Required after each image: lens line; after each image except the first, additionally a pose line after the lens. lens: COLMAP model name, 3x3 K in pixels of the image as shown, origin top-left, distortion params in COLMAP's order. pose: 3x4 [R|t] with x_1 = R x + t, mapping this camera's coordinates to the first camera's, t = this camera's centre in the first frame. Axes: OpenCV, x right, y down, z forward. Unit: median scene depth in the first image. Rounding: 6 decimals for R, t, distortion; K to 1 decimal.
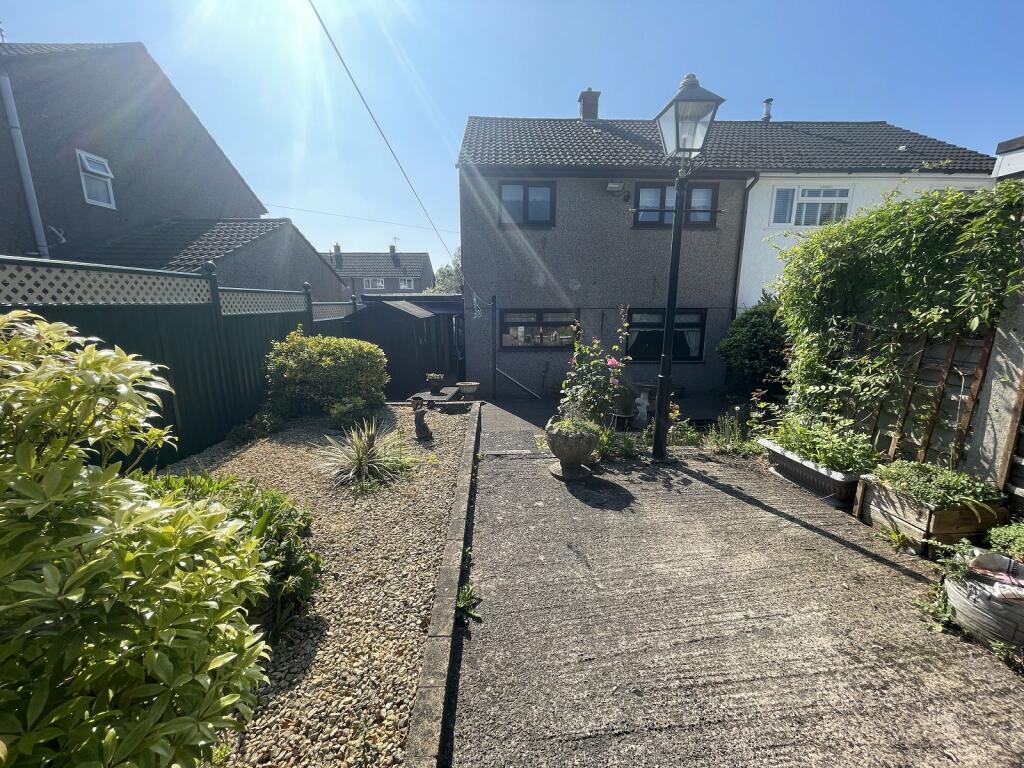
lens RADIAL K [[412.3, 0, 508.2], [0, 412.3, 383.3], [0, 0, 1]] dist [-0.004180, 0.000411]
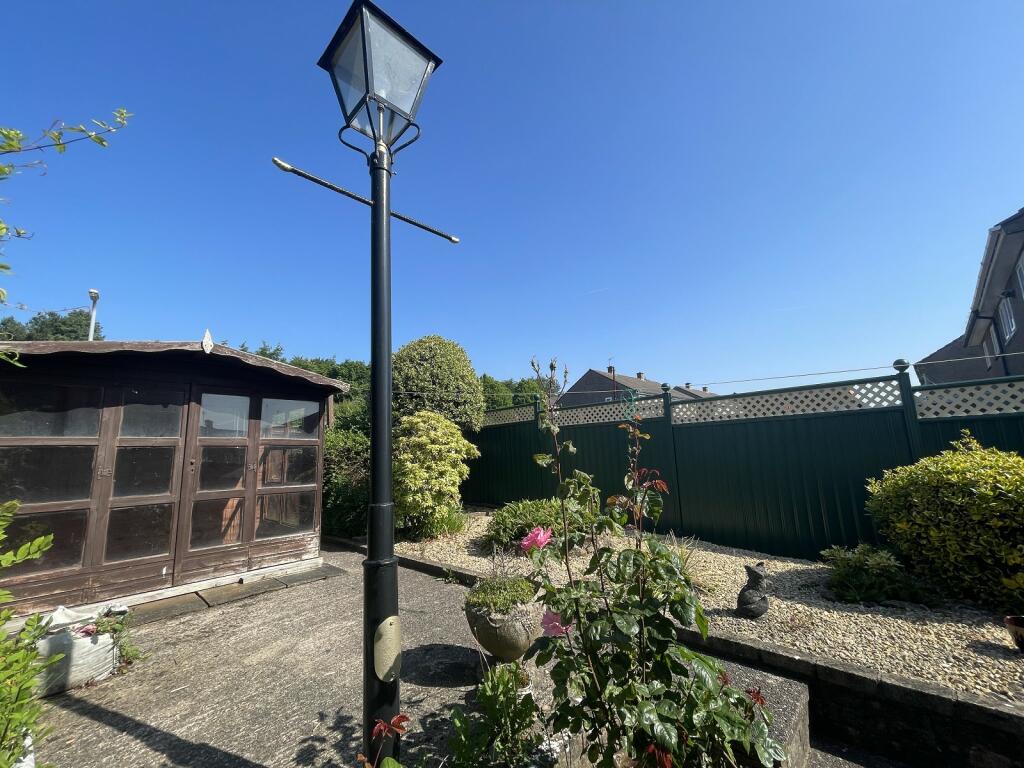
lens RADIAL K [[412.3, 0, 517.2], [0, 412.3, 384.9], [0, 0, 1]] dist [-0.004180, 0.000411]
pose [[-0.716244, -0.080770, -0.693160, 0.273027], [-0.093165, 0.995455, -0.019727, -0.089460], [0.691603, 0.050449, -0.720514, 0.650896]]
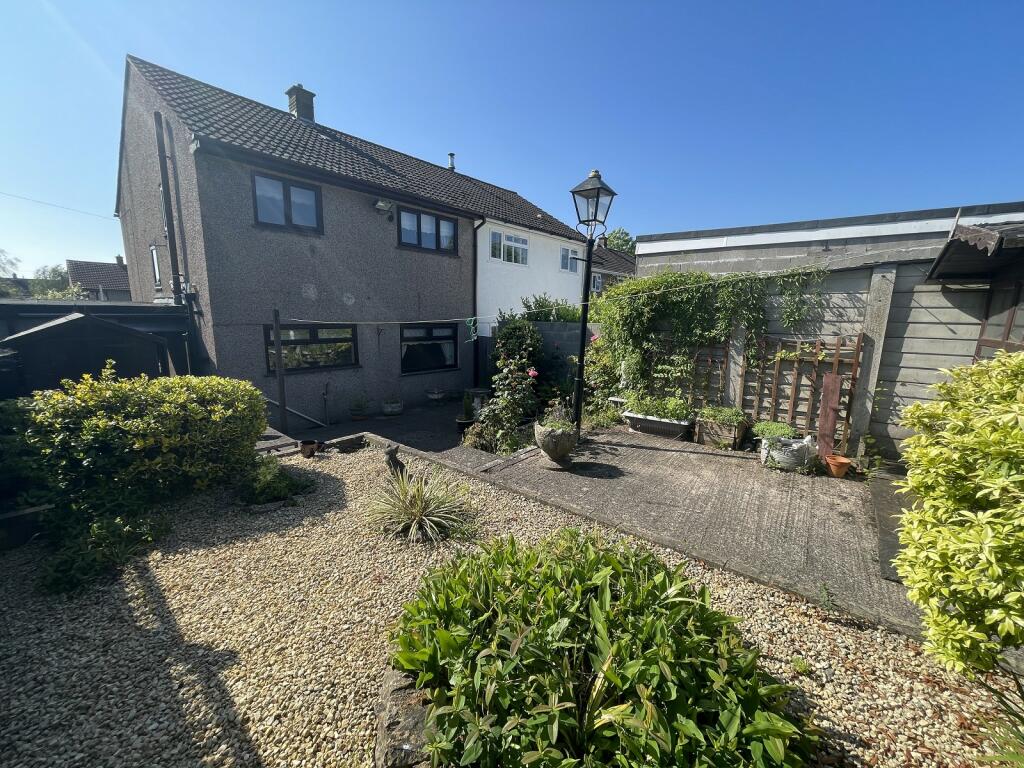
lens RADIAL K [[412.3, 0, 508.3], [0, 412.3, 388.8], [0, 0, 1]] dist [-0.004180, 0.000411]
pose [[0.677196, -0.119638, 0.726012, -0.370531], [0.127286, 0.990865, 0.044555, -0.036605], [-0.724710, 0.062239, 0.686238, 0.113679]]
